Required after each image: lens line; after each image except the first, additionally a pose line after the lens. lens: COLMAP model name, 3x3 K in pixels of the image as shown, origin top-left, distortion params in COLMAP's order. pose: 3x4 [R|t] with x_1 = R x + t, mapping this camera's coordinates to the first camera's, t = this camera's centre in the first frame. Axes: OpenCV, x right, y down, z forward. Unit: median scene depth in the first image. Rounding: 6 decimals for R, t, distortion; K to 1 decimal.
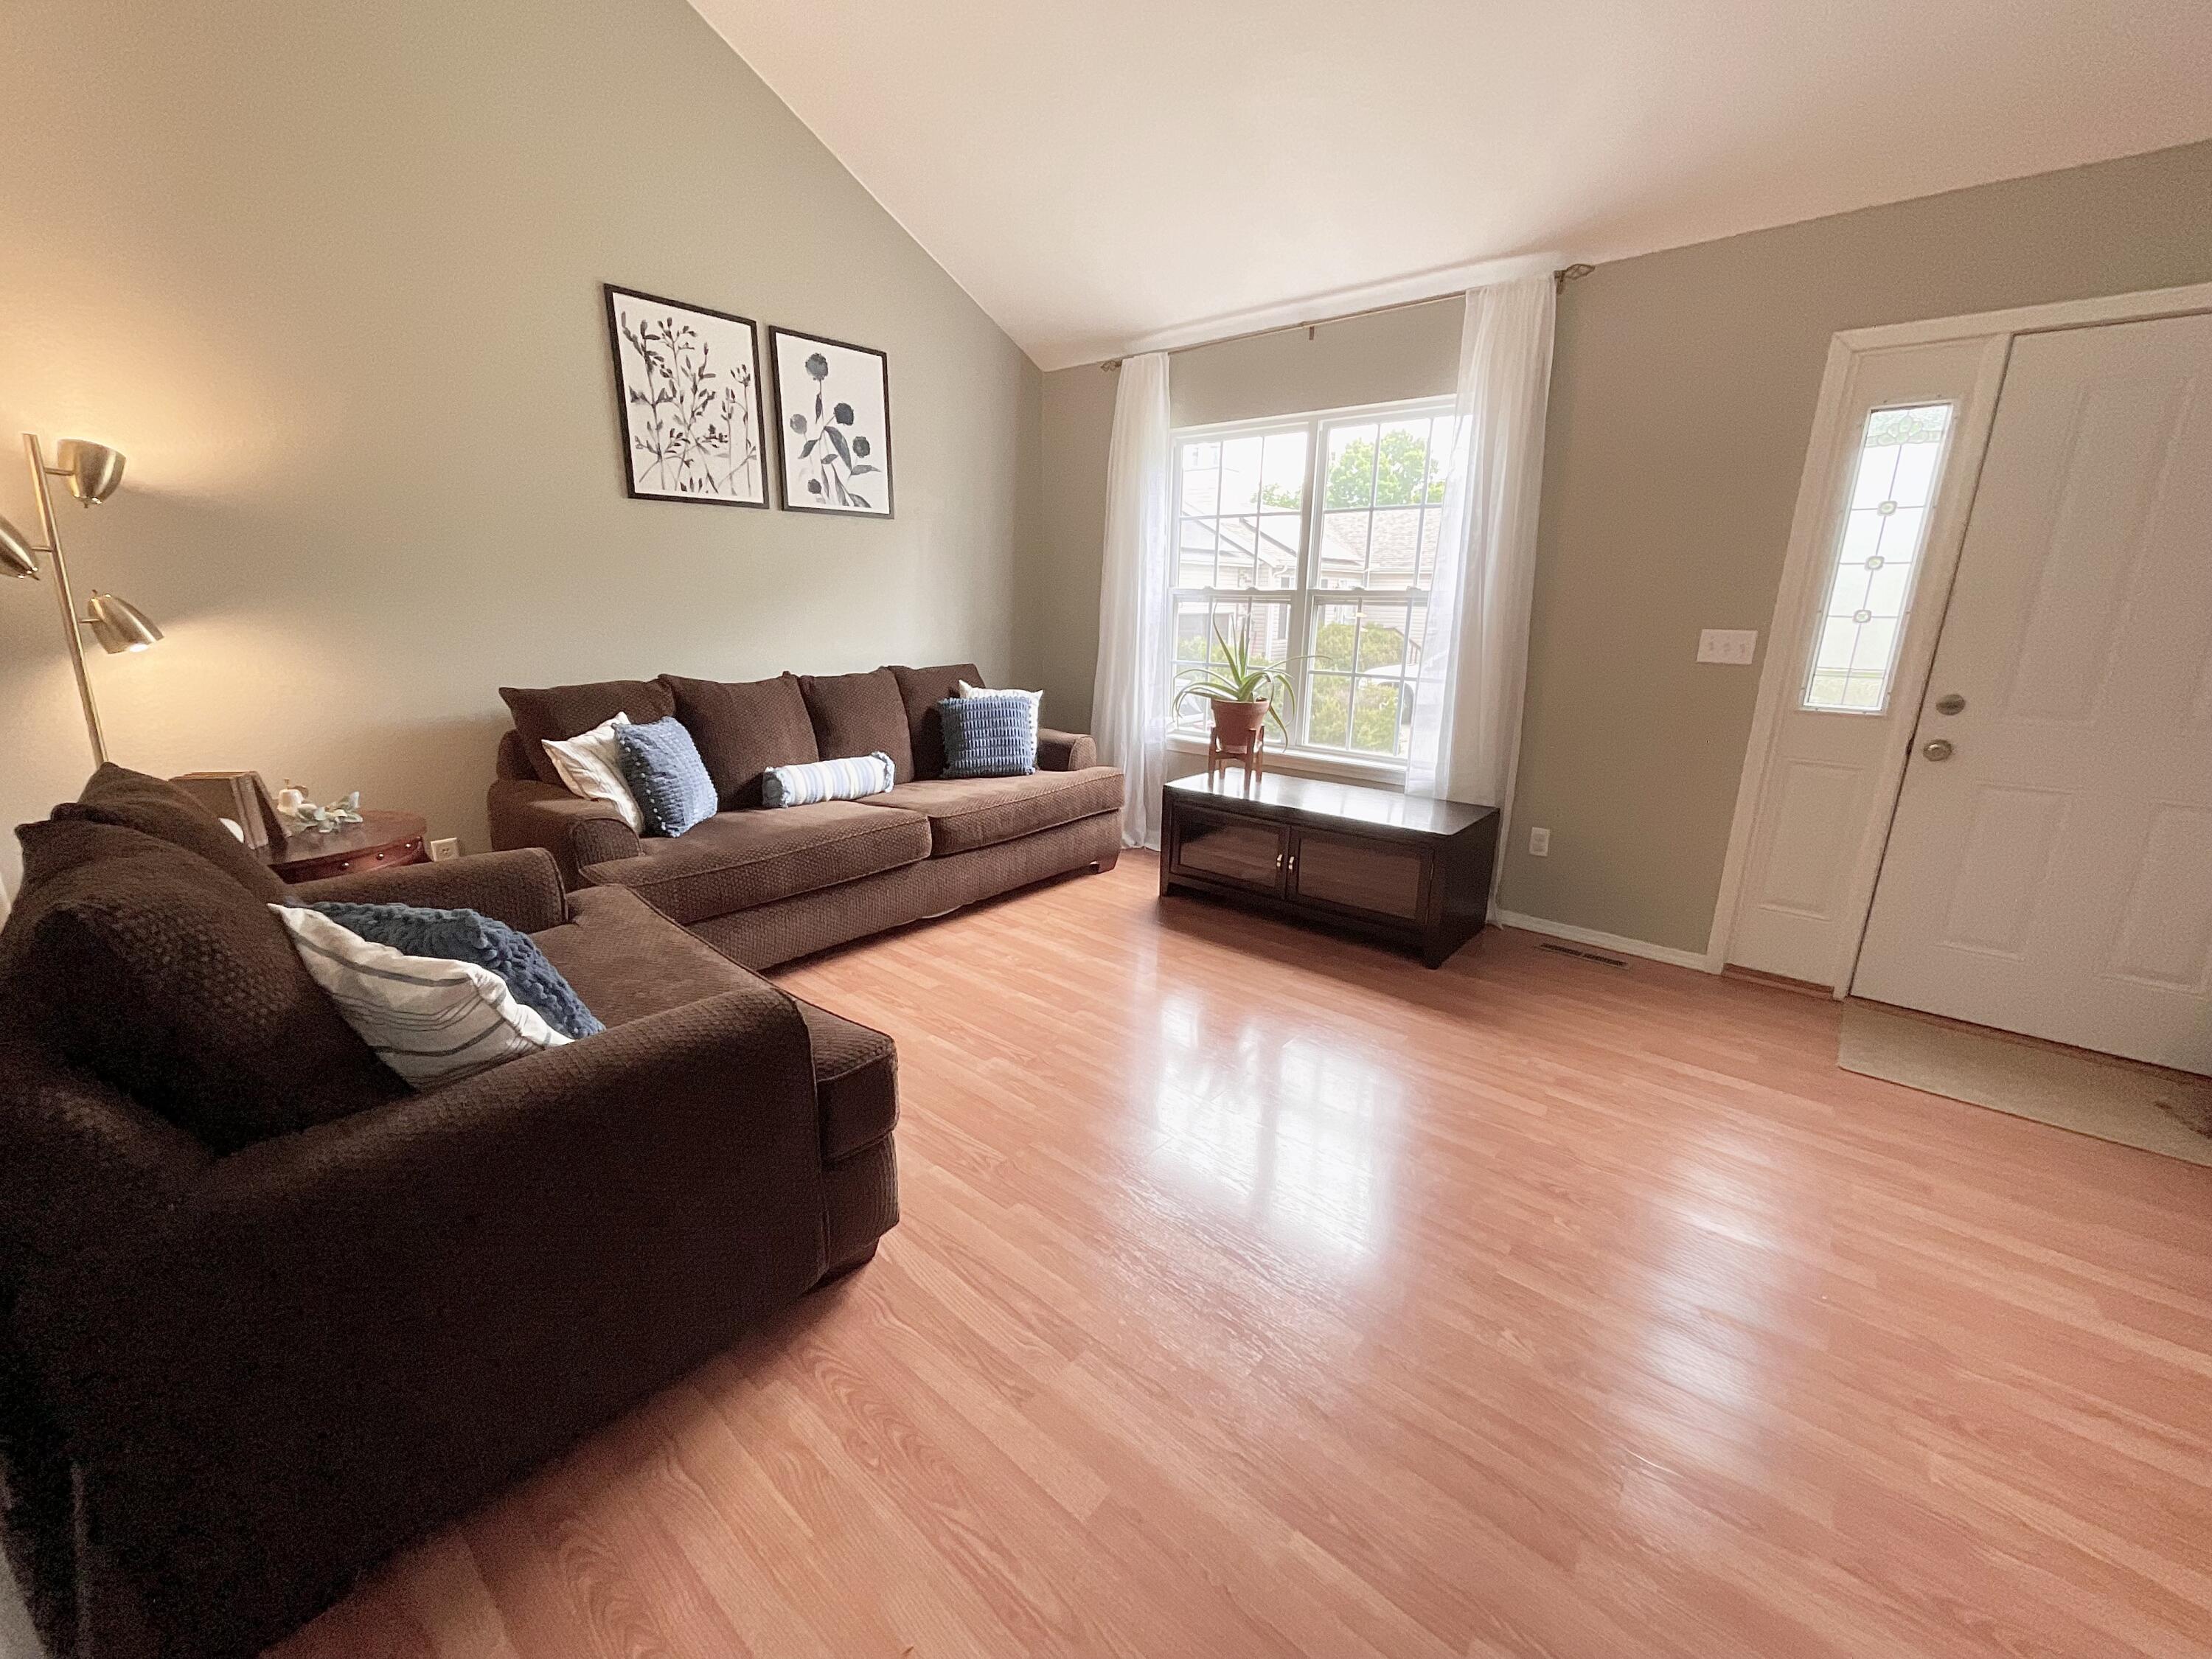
lens RADIAL K [[907.6, 0, 1100.0], [0, 907.6, 818.7], [0, 0, 1]] dist [0.014474, 0.000376]
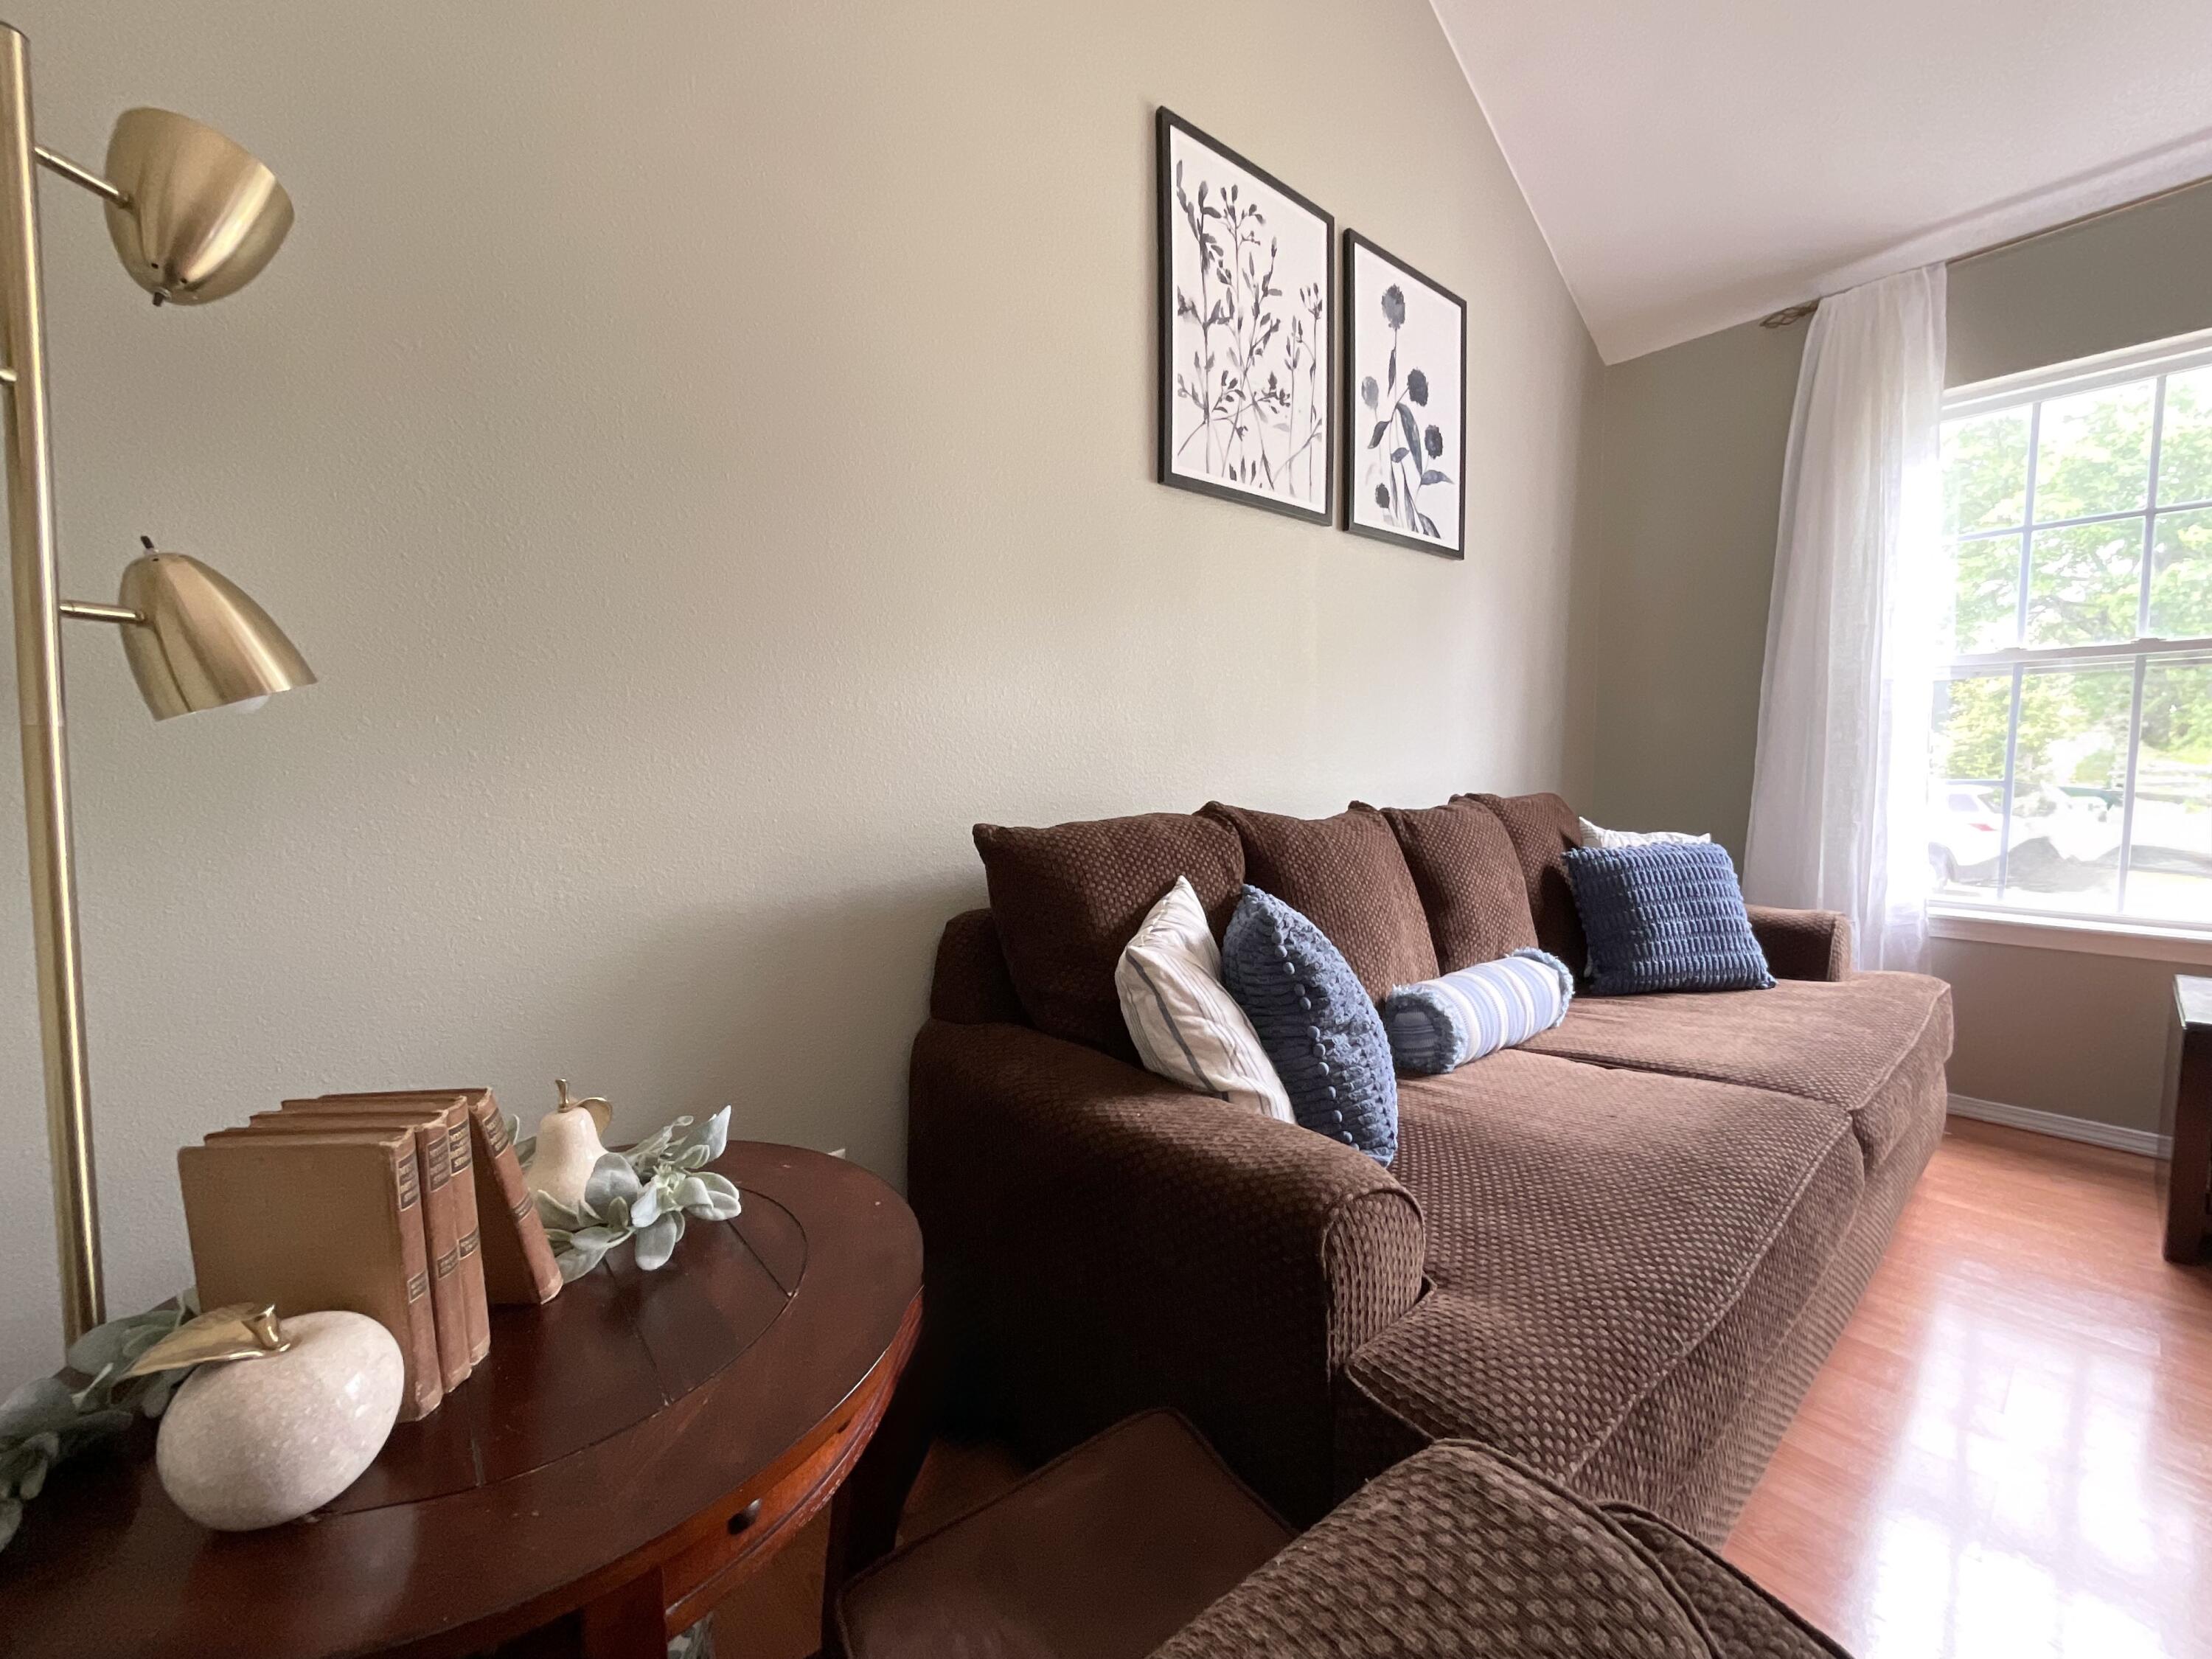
lens RADIAL K [[895.9, 0, 1112.2], [0, 895.9, 825.8], [0, 0, 1]] dist [-0.001618, 0.000377]
pose [[0.990100, -0.018141, -0.139188, -0.441235], [-0.006567, 0.984540, -0.175037, -0.053959], [0.140212, 0.174218, 0.974674, 0.478577]]
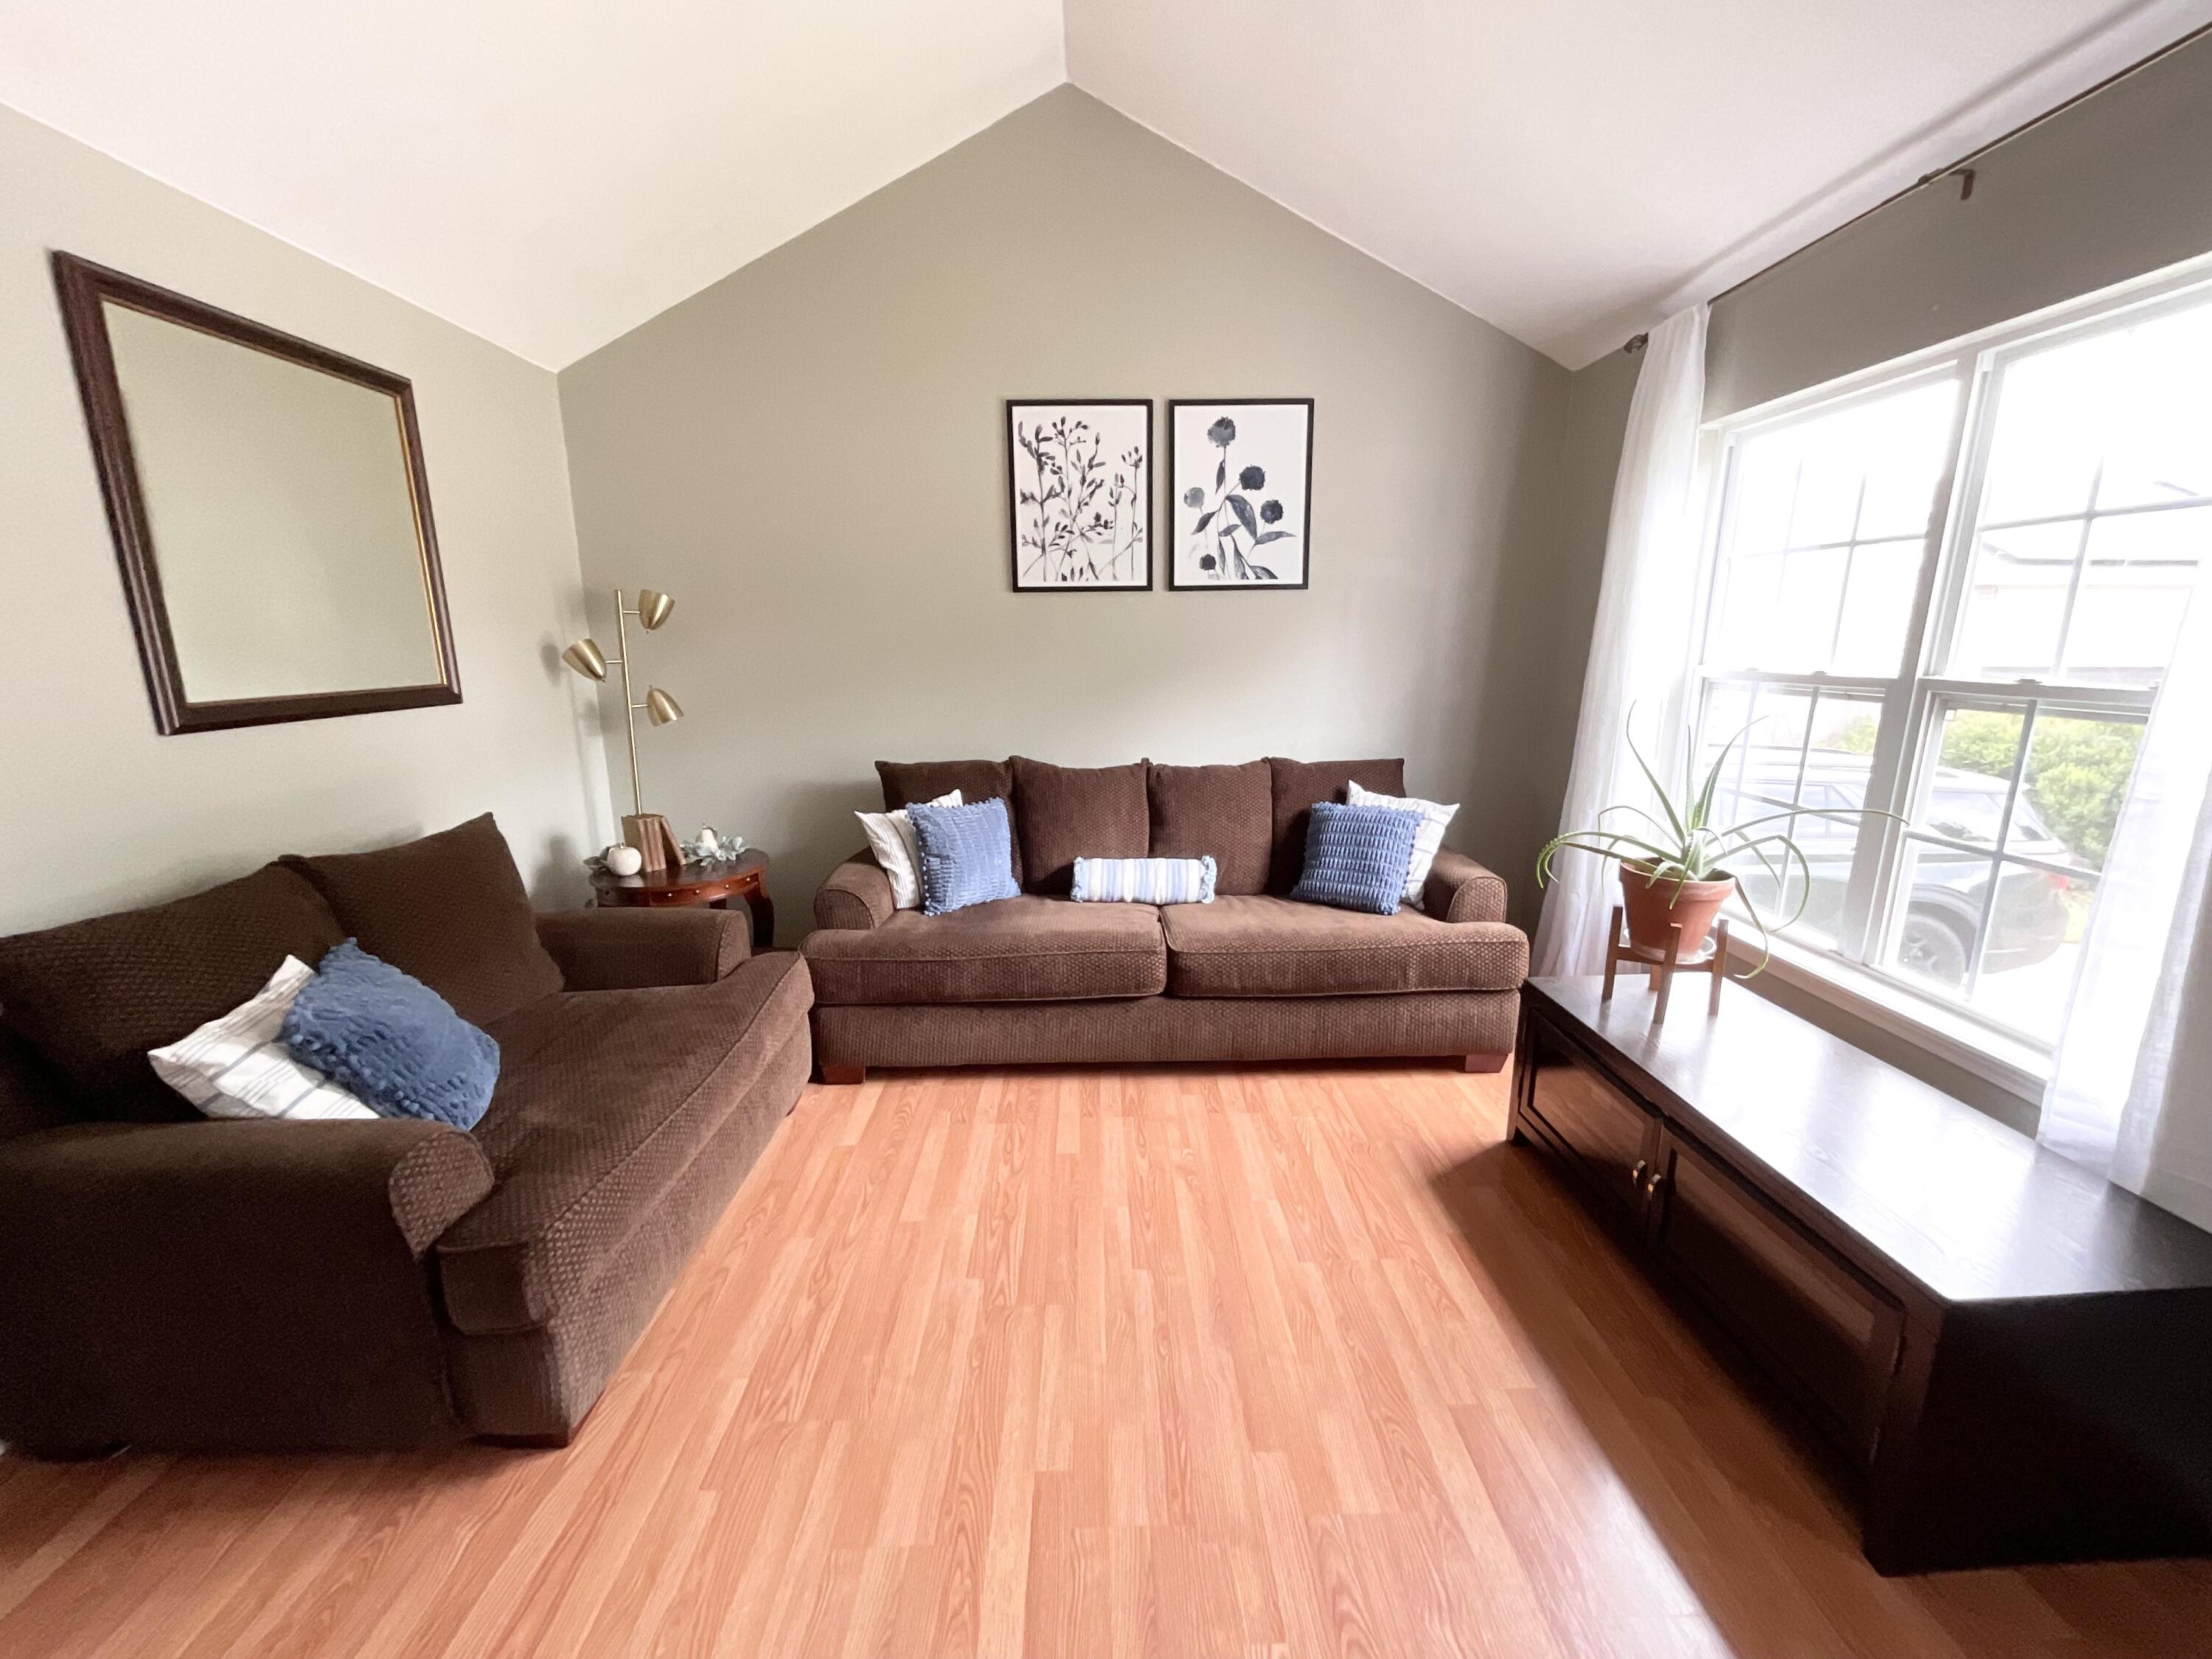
lens RADIAL K [[890.2, 0, 1114.5], [0, 890.2, 834.2], [0, 0, 1]] dist [0.000470, -0.000186]
pose [[0.676883, 0.141190, -0.722423, 0.335886], [-0.163081, 0.985807, 0.039864, -0.122467], [0.717798, 0.090830, 0.690302, 0.360883]]
